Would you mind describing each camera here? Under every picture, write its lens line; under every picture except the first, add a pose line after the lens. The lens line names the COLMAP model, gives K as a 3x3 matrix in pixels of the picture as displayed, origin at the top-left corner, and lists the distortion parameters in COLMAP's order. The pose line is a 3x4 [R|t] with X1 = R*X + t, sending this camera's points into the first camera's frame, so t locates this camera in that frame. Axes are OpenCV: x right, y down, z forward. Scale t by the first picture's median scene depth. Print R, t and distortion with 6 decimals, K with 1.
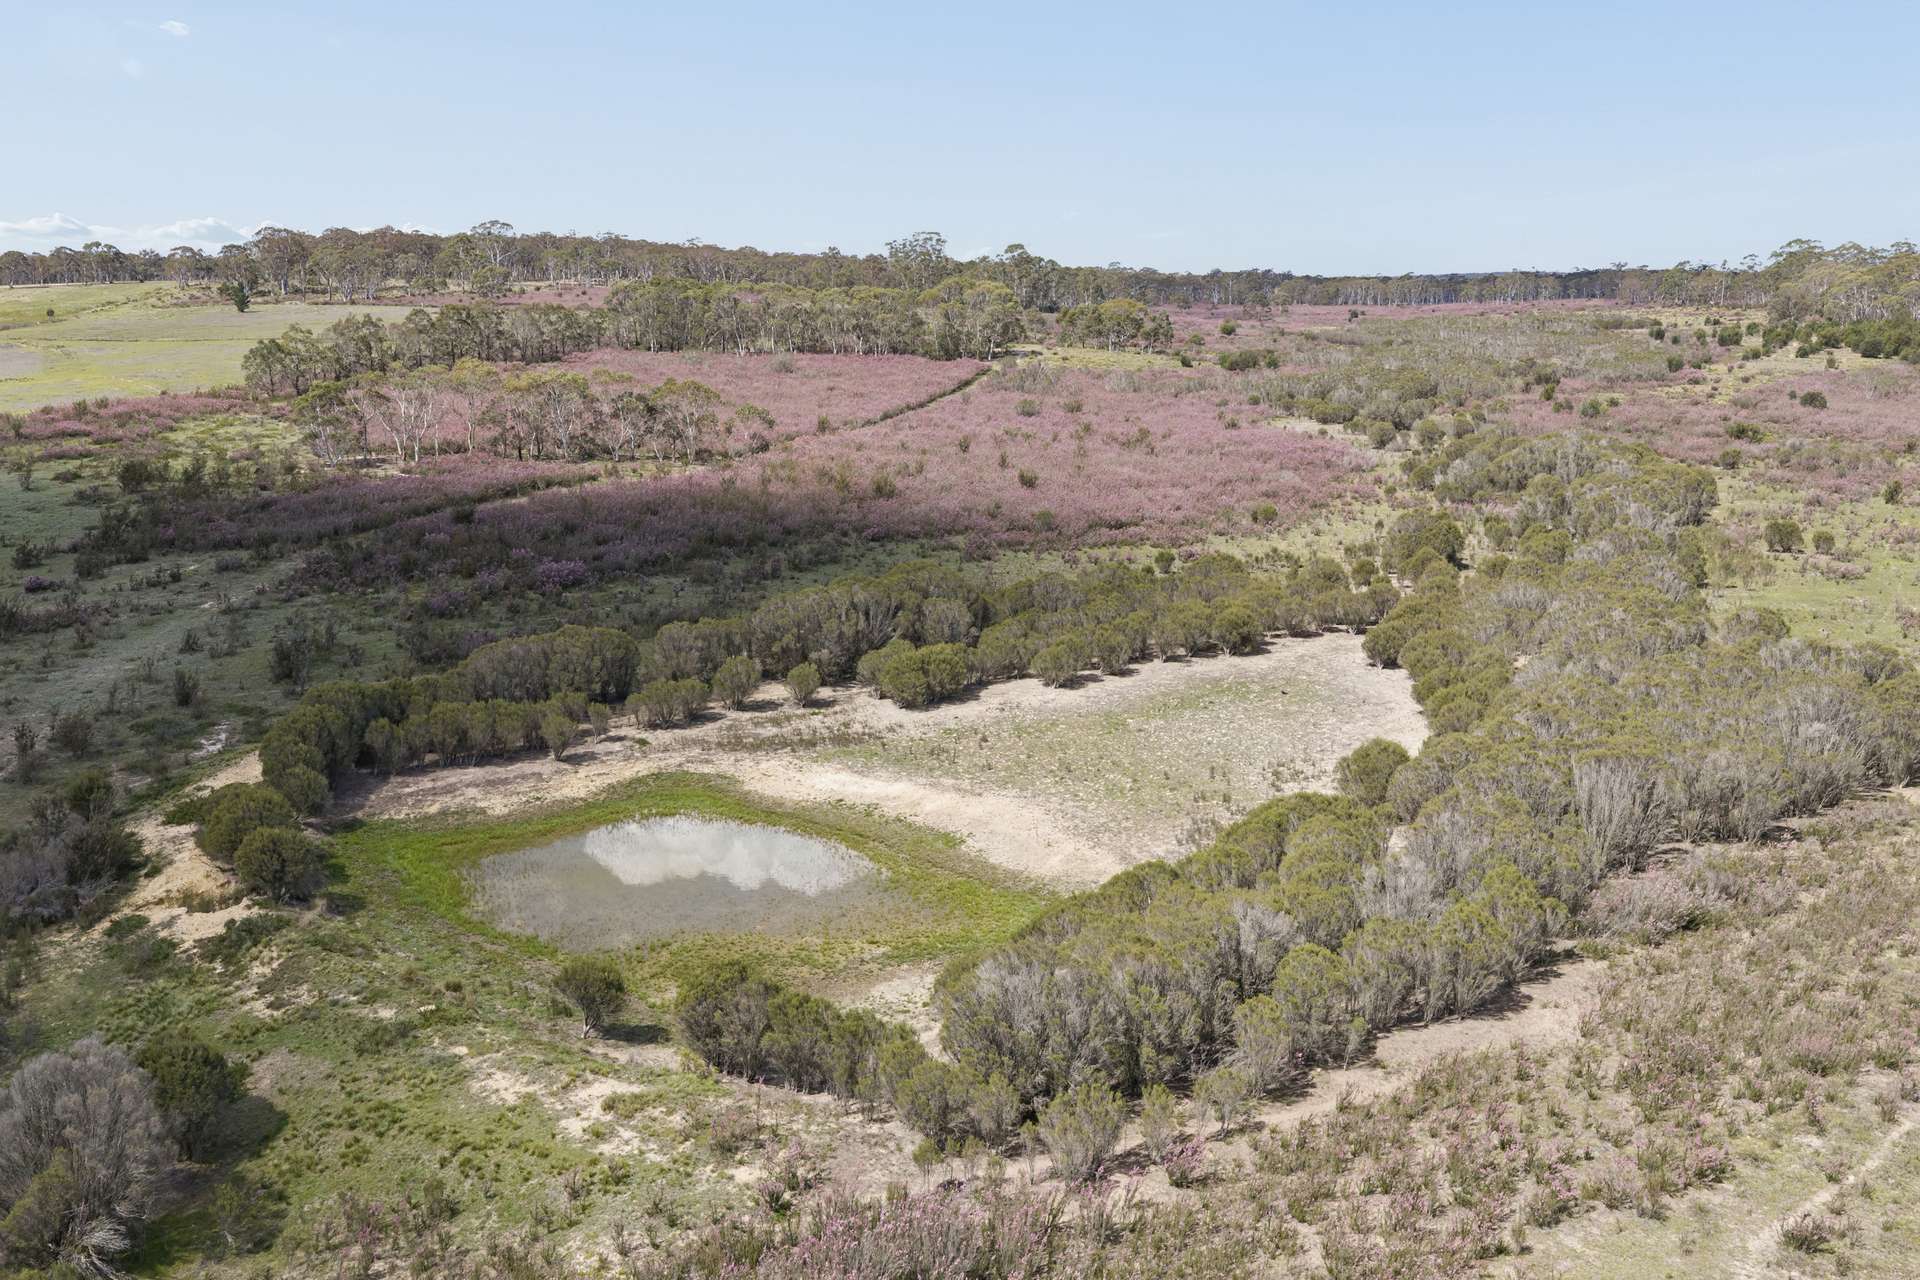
lens RADIAL K [[1605.1, 0, 960.0], [0, 1605.1, 640.0], [0, 0, 1]] dist [0.012766, -0.021967]
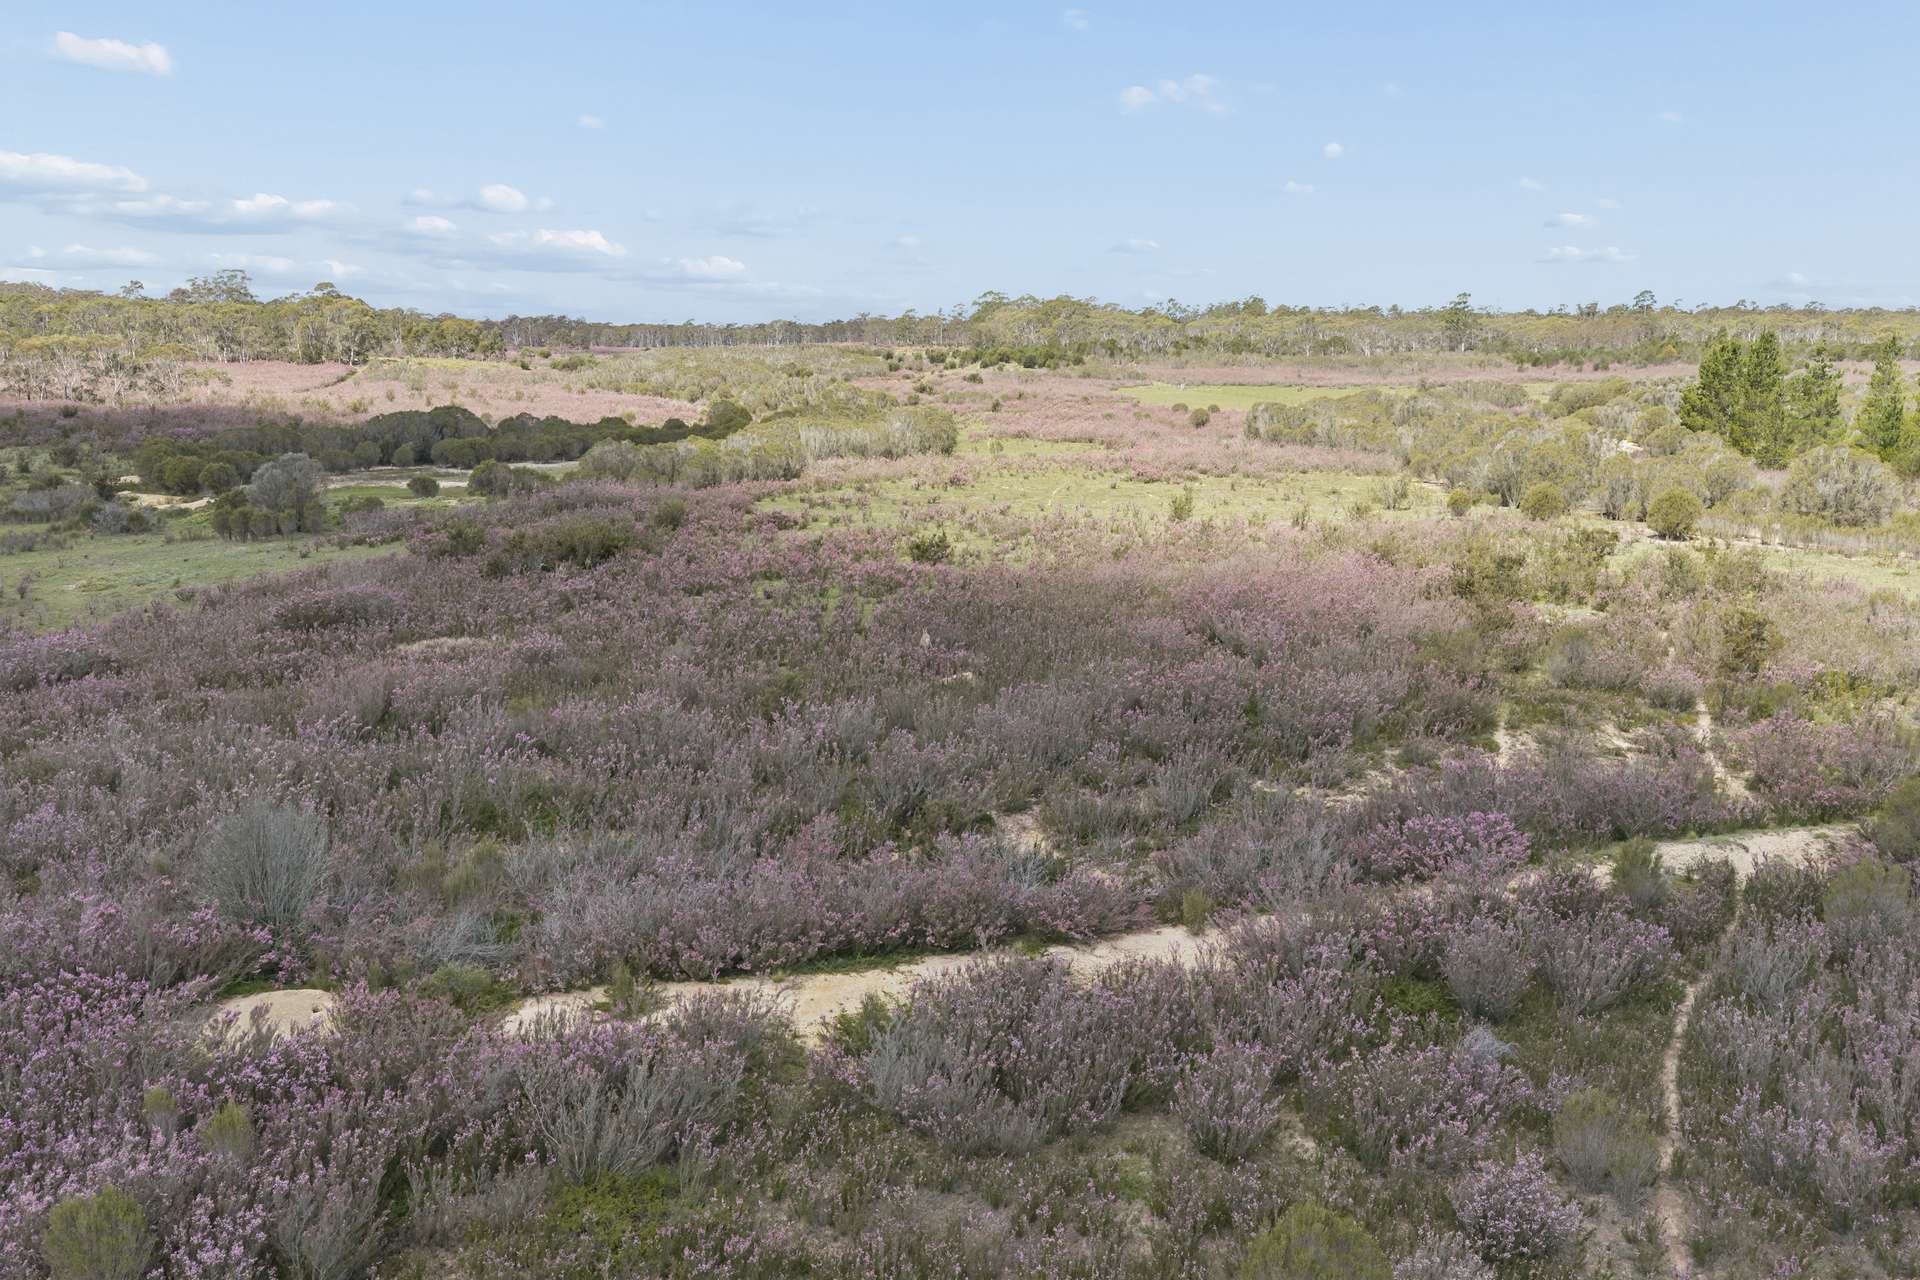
lens RADIAL K [[1605.1, 0, 960.0], [0, 1605.1, 640.0], [0, 0, 1]] dist [0.012766, -0.021967]
pose [[0.908084, -0.071706, 0.412603, -0.045115], [0.087032, 0.996035, -0.018446, 0.049683], [-0.409644, 0.052660, 0.910724, -0.138140]]
